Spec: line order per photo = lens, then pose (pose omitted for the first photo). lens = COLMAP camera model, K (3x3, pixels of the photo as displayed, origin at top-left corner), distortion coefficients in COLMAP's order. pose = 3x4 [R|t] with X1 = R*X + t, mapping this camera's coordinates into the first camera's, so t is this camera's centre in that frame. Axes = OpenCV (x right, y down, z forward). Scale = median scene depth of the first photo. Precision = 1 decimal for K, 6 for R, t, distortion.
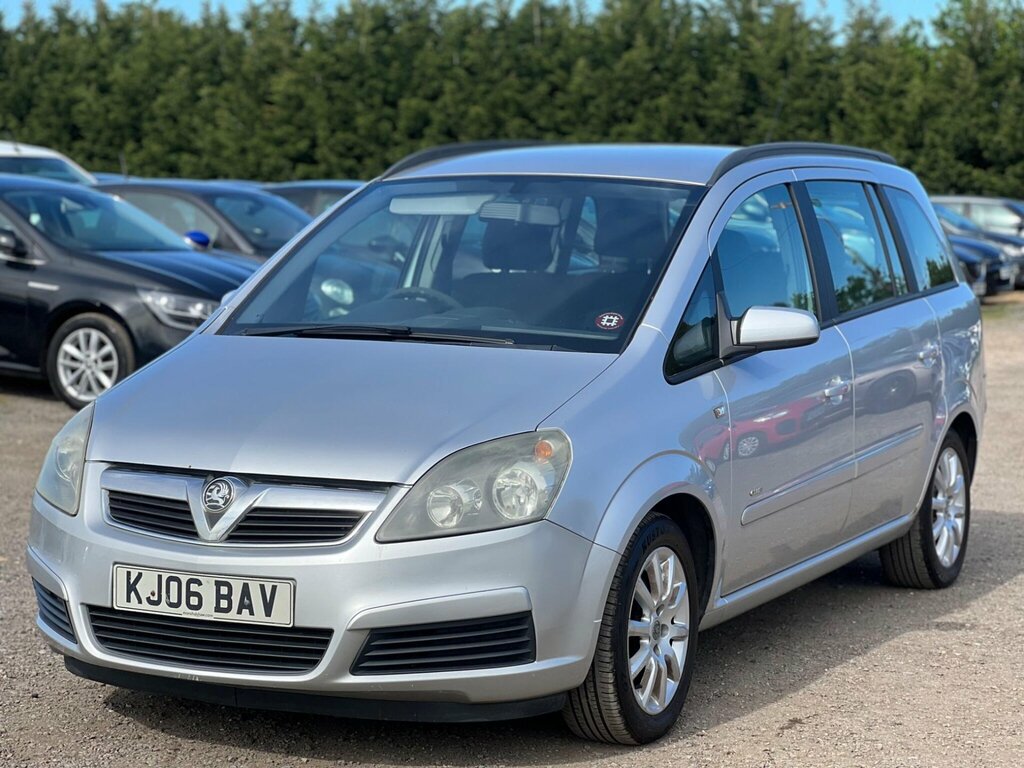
lens RADIAL K [[2304.4, 0, 512.0], [0, 2304.4, 384.0], [0, 0, 1]] dist [0.260807, 0.490055]
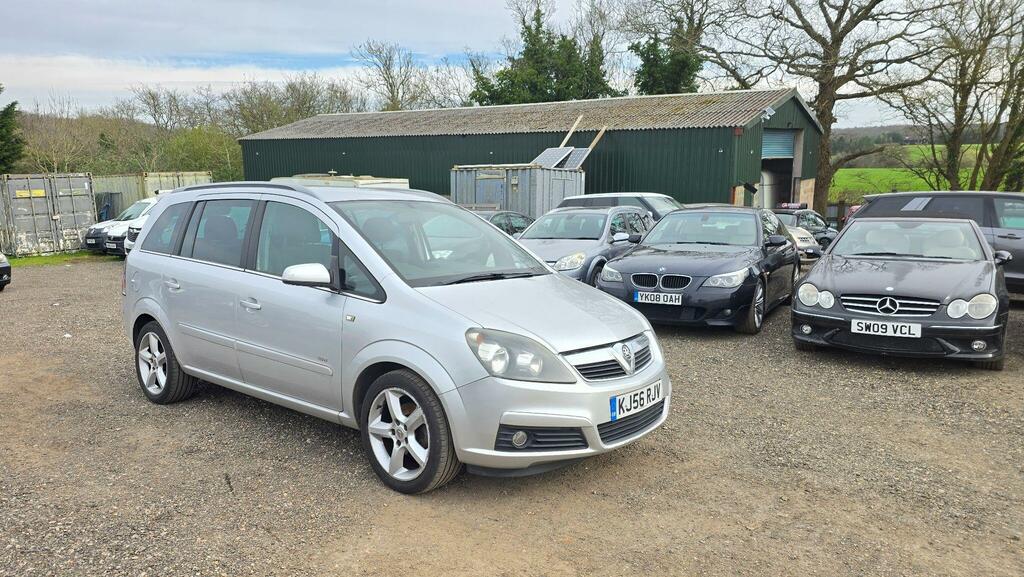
lens RADIAL K [[713.3, 0, 509.7], [0, 713.3, 266.2], [0, 0, 1]] dist [0.030669, -0.045242]
pose [[0.232037, -0.081009, 0.969328, -0.770302], [0.087182, 0.994247, 0.062222, -0.077260], [-0.968792, 0.070071, 0.237764, 0.949310]]
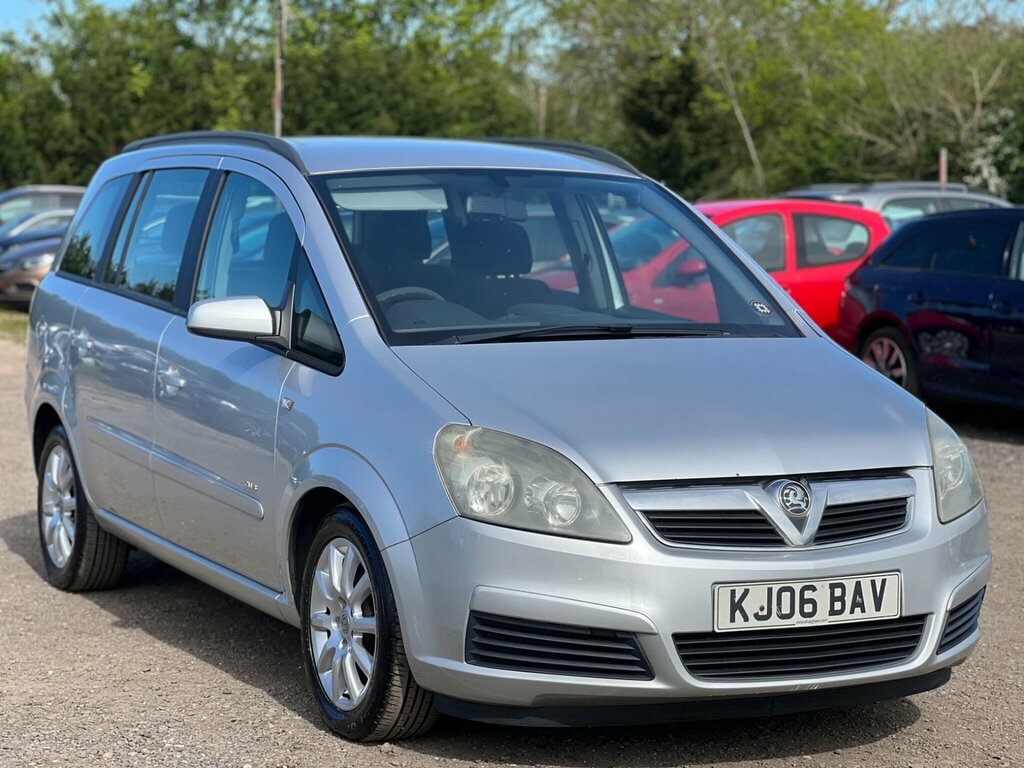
lens RADIAL K [[2304.4, 0, 512.0], [0, 2304.4, 384.0], [0, 0, 1]] dist [0.260807, 0.490055]
pose [[0.603430, -0.068851, 0.794438, -0.970959], [0.066841, 0.997127, 0.035647, -0.042666], [-0.794610, 0.031591, 0.606298, 0.504906]]
